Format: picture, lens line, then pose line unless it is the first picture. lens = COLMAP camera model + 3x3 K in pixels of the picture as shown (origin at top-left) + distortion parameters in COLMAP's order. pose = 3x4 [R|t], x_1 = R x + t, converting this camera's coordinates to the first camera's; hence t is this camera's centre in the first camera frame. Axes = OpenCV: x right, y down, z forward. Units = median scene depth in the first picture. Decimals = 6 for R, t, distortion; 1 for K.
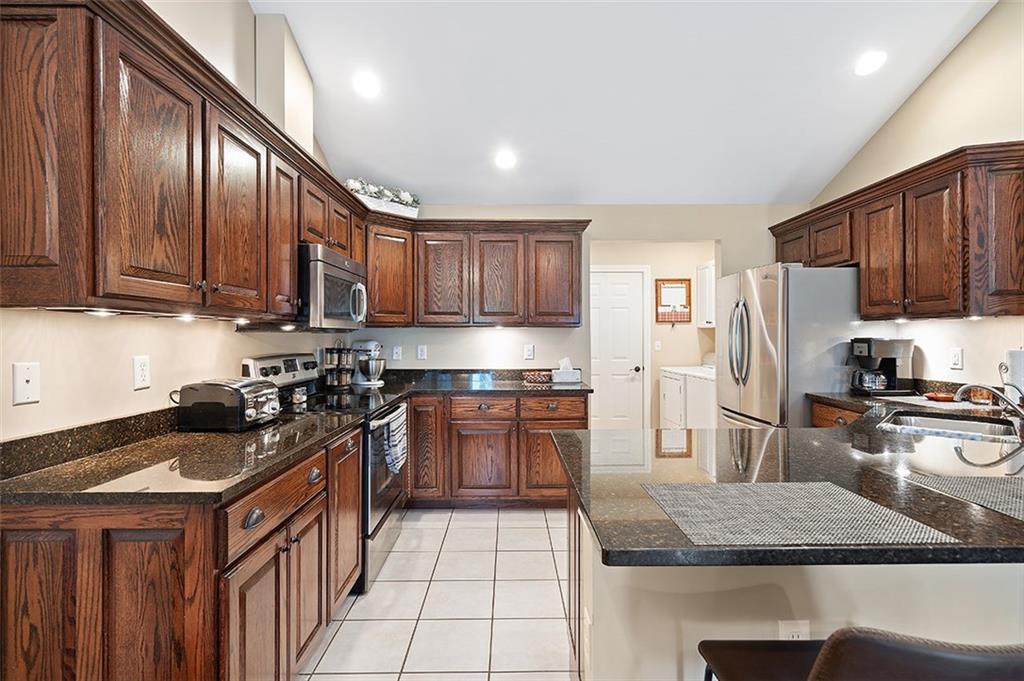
lens RADIAL K [[470.7, 0, 512.0], [0, 470.7, 340.5], [0, 0, 1]] dist [-0.000469, 0.000046]
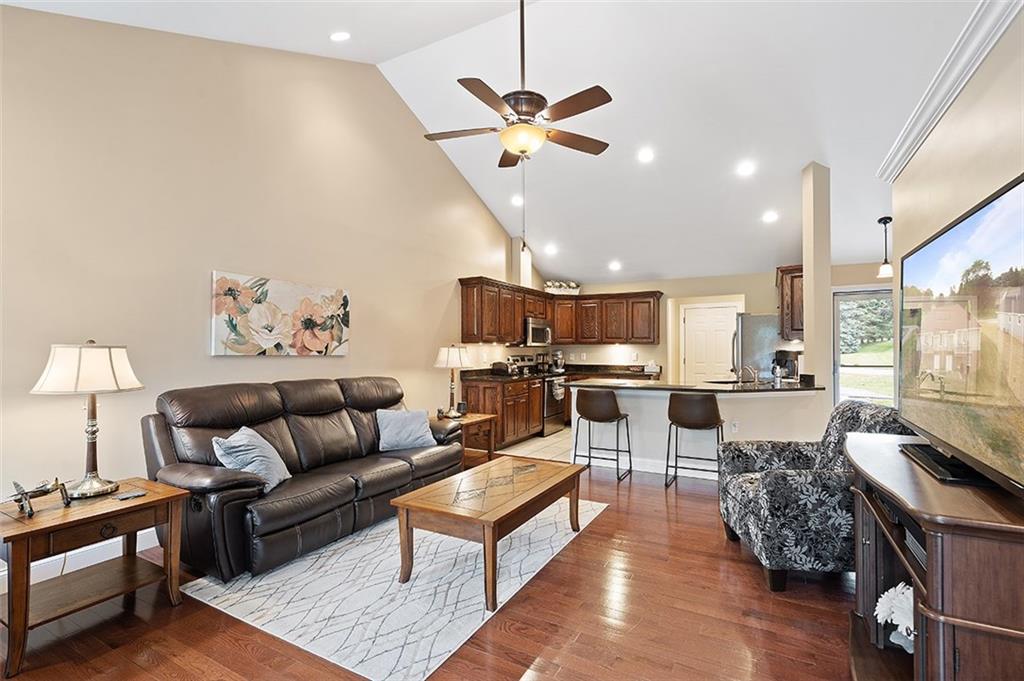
lens RADIAL K [[470.7, 0, 512.0], [0, 470.7, 340.5], [0, 0, 1]] dist [-0.000469, 0.000046]
pose [[0.872698, -0.007046, -0.488209, 0.594863], [-0.004833, 0.999722, -0.023068, 0.005109], [0.488236, 0.022491, 0.872422, -1.042576]]
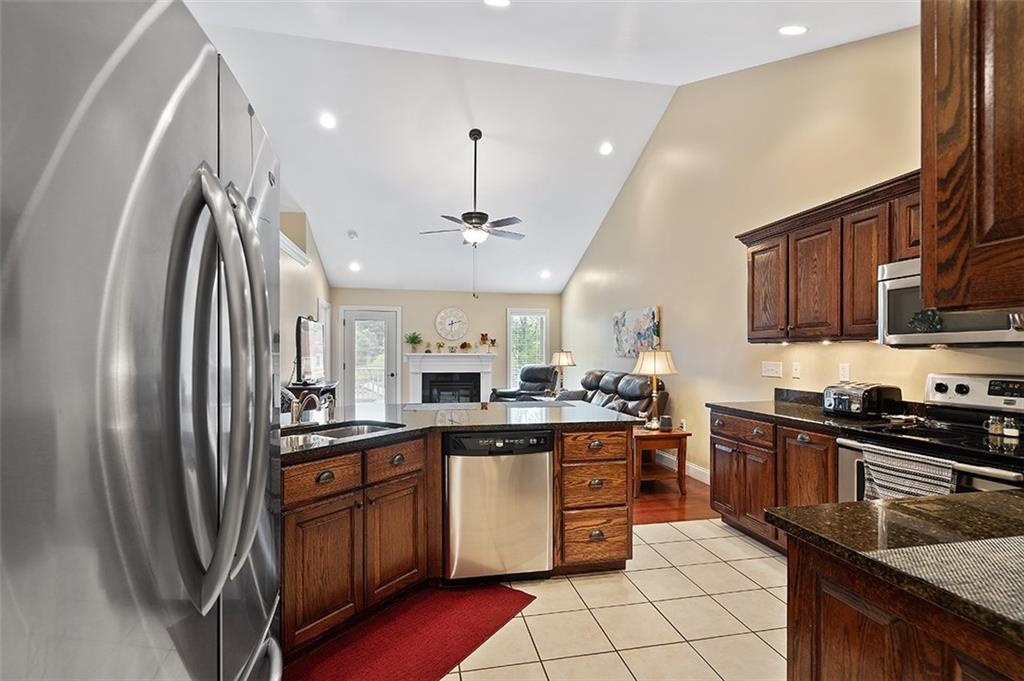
lens RADIAL K [[470.7, 0, 512.0], [0, 470.7, 340.5], [0, 0, 1]] dist [-0.000469, 0.000046]
pose [[-0.981457, -0.002080, -0.191669, 0.382714], [0.001312, 0.999845, -0.017566, -0.012327], [0.191676, -0.017492, -0.981302, 1.195558]]
